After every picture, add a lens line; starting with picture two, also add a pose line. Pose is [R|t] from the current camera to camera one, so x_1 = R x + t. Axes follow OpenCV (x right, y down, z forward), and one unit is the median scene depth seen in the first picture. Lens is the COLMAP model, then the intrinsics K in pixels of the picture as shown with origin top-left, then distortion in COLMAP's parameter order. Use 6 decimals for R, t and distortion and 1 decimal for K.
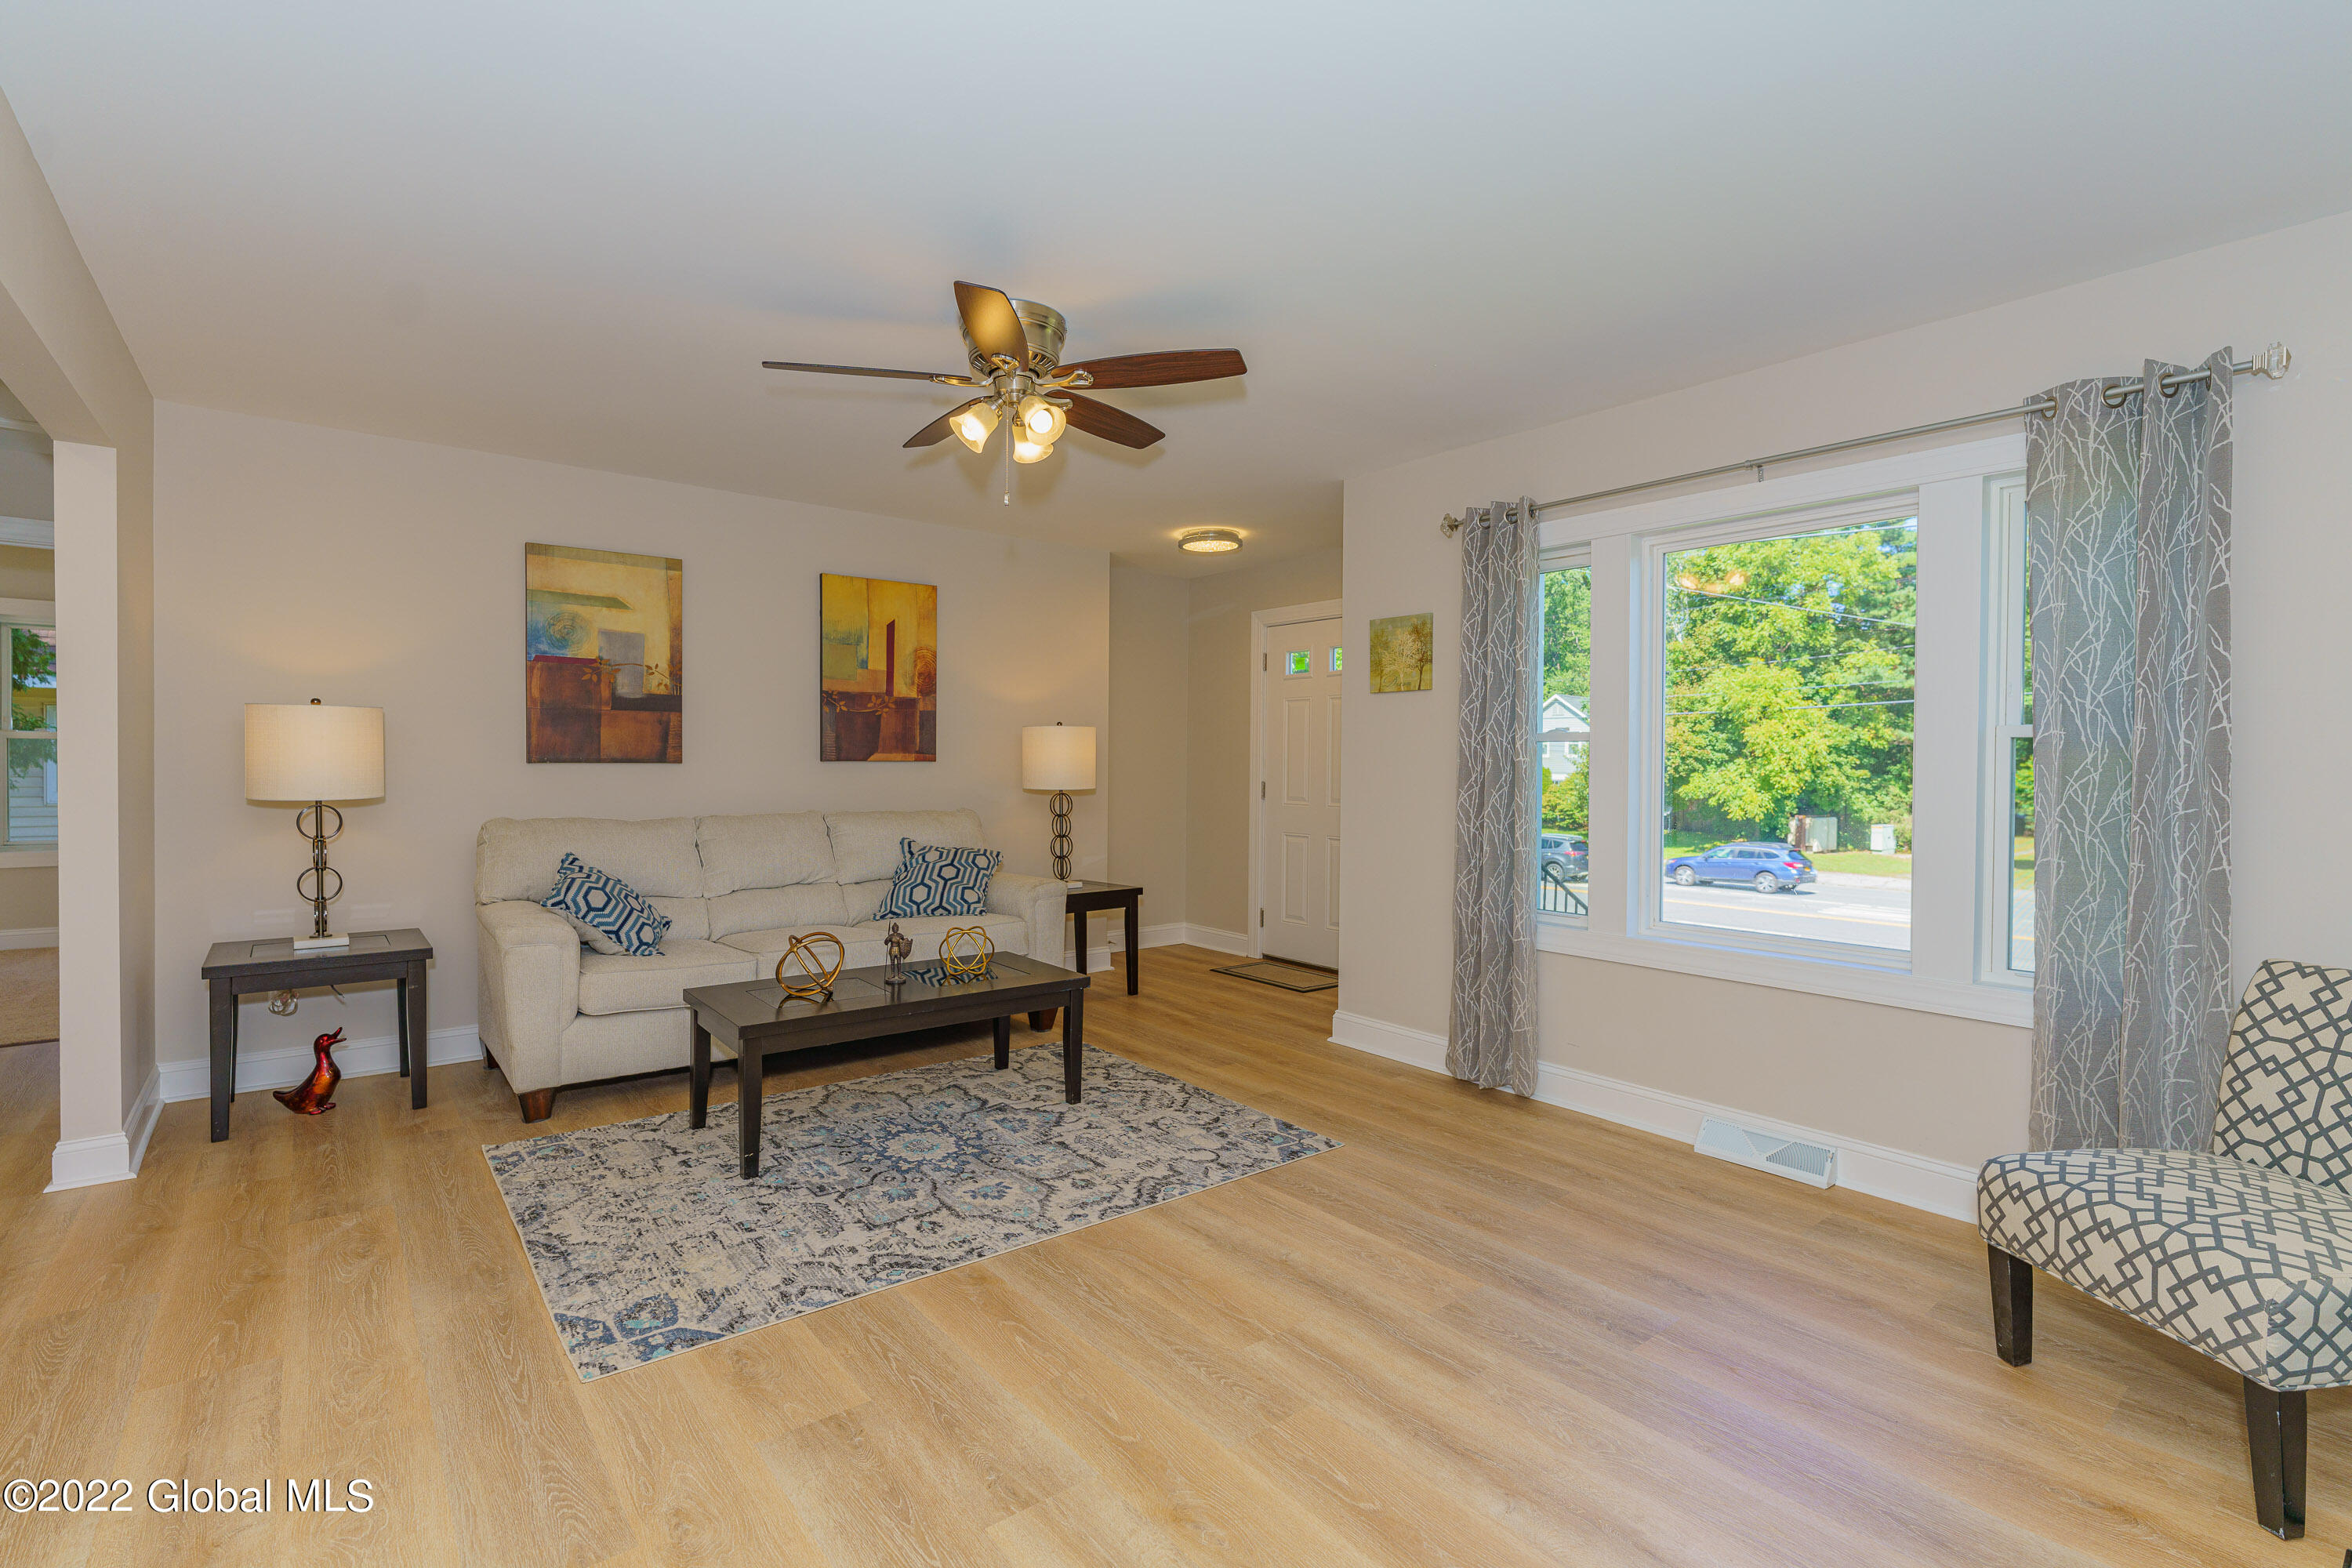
lens RADIAL K [[1080.4, 0, 1178.8], [0, 1080.4, 773.7], [0, 0, 1]] dist [-0.005355, 0.002128]
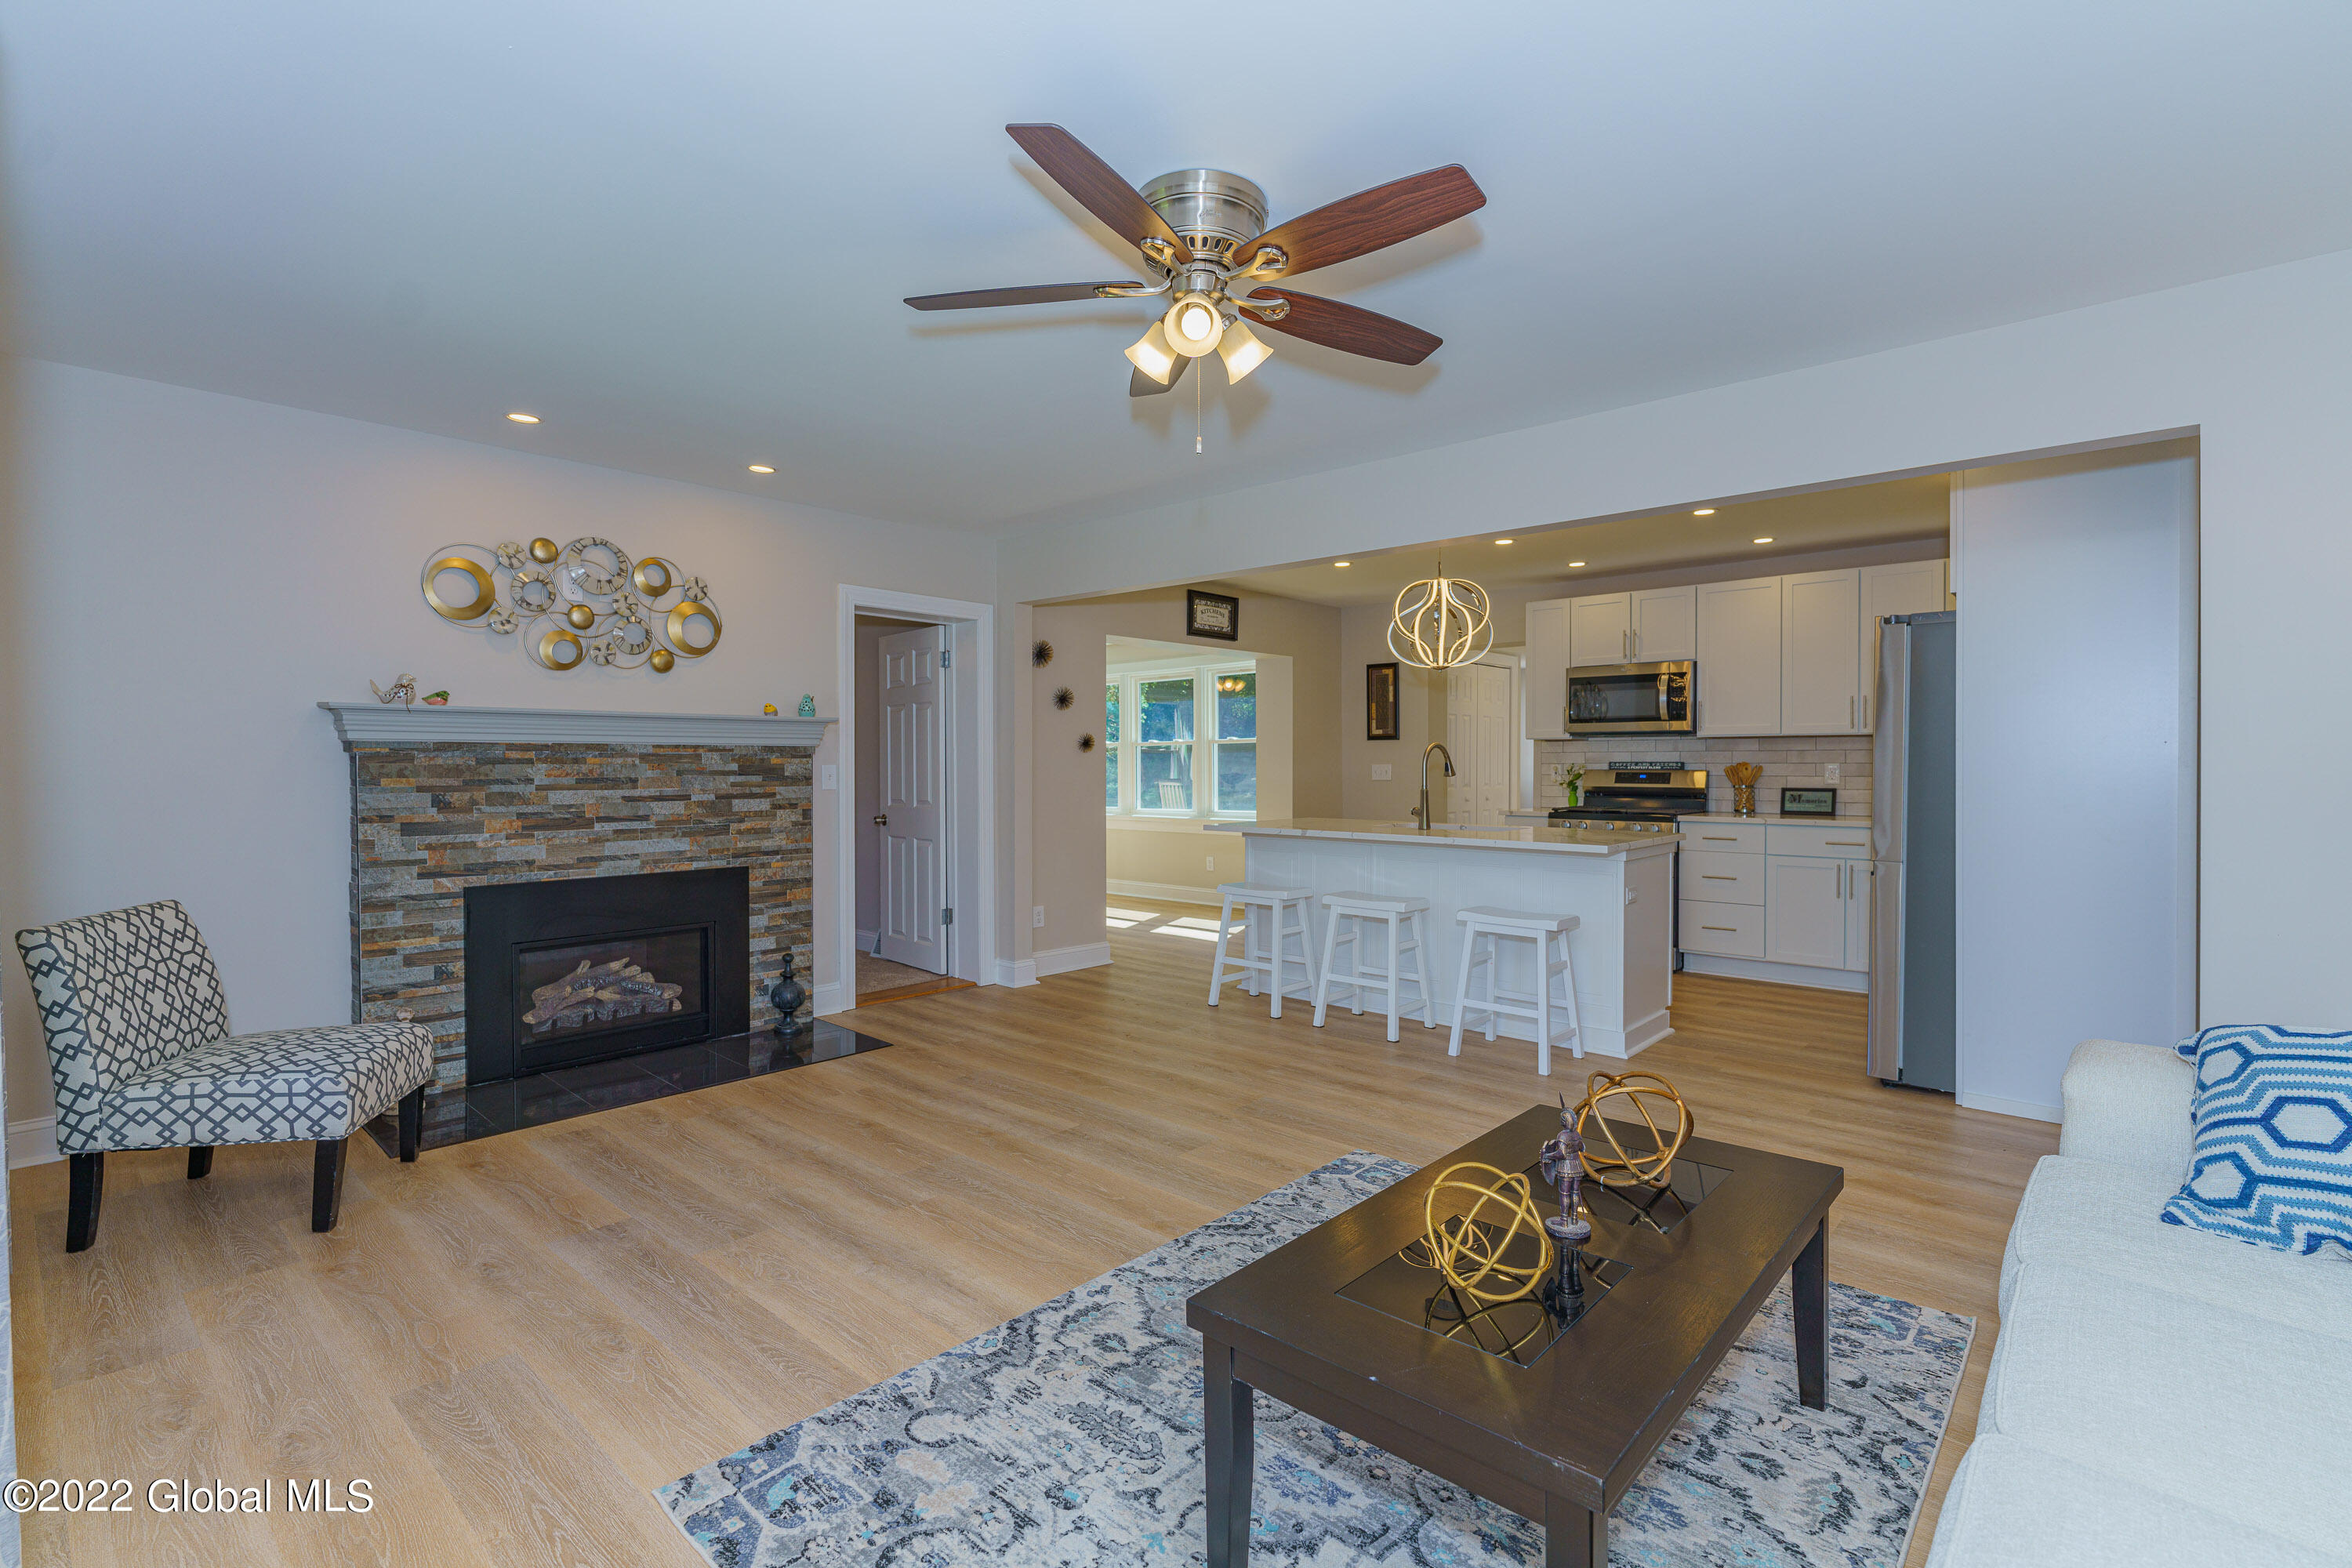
lens RADIAL K [[1080.4, 0, 1152.4], [0, 1080.4, 779.3], [0, 0, 1]] dist [-0.005355, 0.002128]
pose [[-0.990920, -0.005741, -0.134331, -0.016818], [-0.009348, 0.999612, 0.026240, -0.022835], [0.134128, 0.027258, -0.990589, 1.739716]]
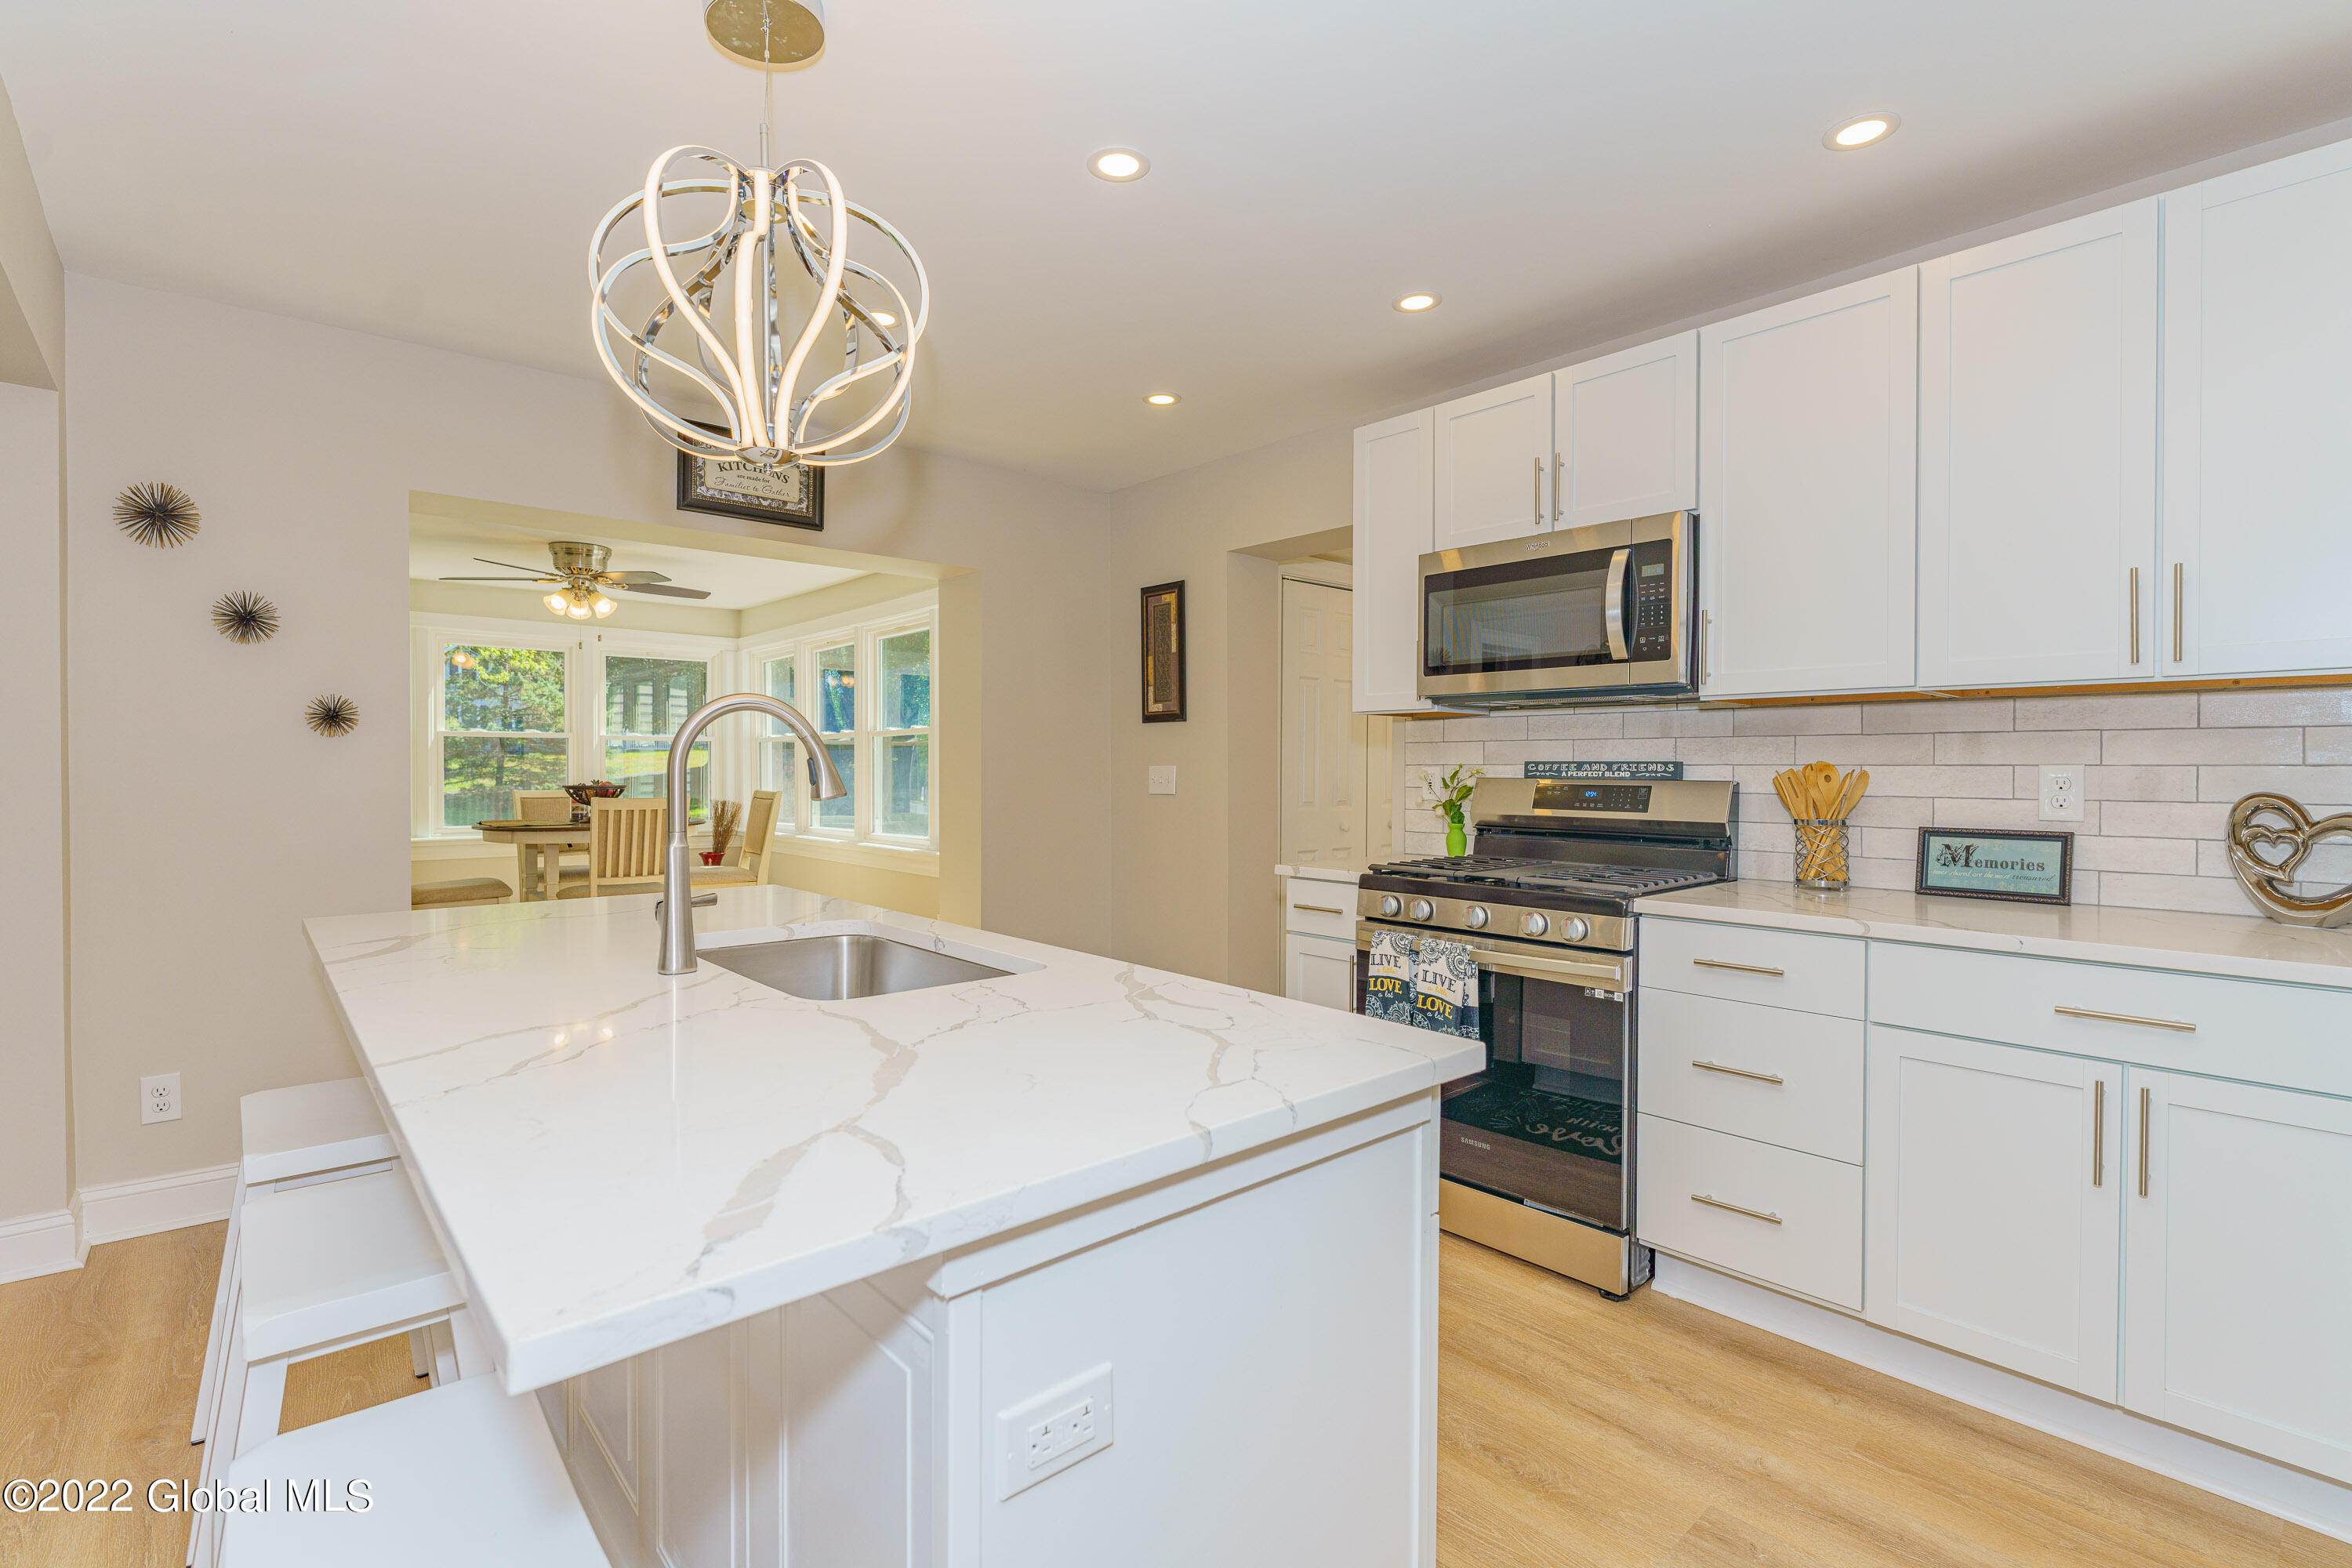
lens RADIAL K [[1080.4, 0, 1163.2], [0, 1080.4, 772.9], [0, 0, 1]] dist [-0.005355, 0.002128]
pose [[-0.999252, -0.012046, -0.036749, -0.885931], [-0.012766, 0.999730, 0.019415, -0.013835], [0.036506, 0.019869, -0.999136, 0.649160]]
